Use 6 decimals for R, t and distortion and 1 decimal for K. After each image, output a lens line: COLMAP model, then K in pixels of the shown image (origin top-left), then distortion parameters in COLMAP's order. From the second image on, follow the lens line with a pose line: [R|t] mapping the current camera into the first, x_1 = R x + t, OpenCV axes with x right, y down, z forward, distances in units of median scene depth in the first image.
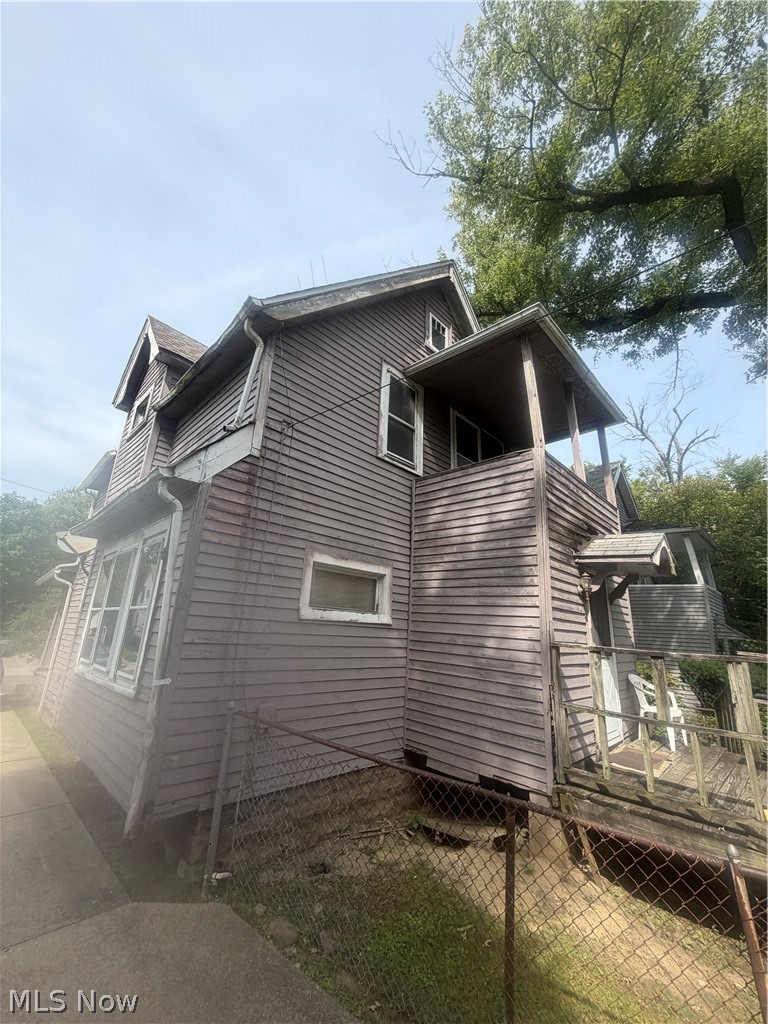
lens RADIAL K [[408.2, 0, 382.6], [0, 408.2, 510.7], [0, 0, 1]] dist [-0.012015, 0.000561]
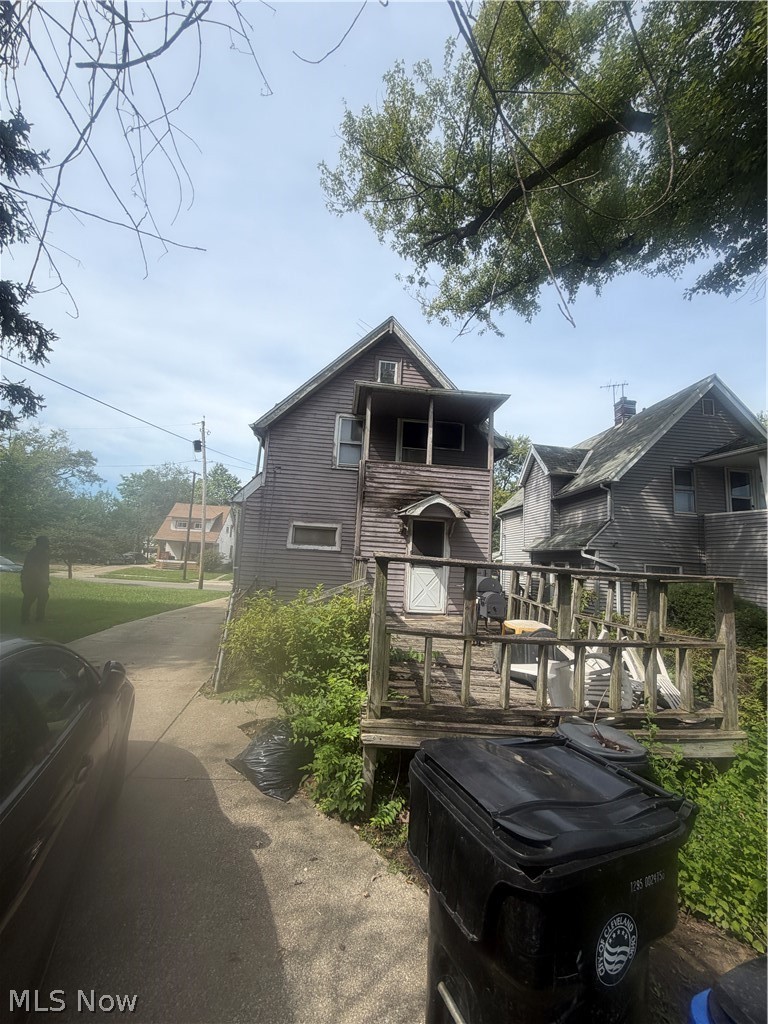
lens RADIAL K [[408.2, 0, 384.0], [0, 408.2, 510.6], [0, 0, 1]] dist [-0.012015, 0.000561]
pose [[0.770729, -0.081130, -0.631977, 1.612929], [0.164822, 0.983486, 0.074754, -0.043885], [0.615476, -0.161779, 0.771373, -0.451476]]
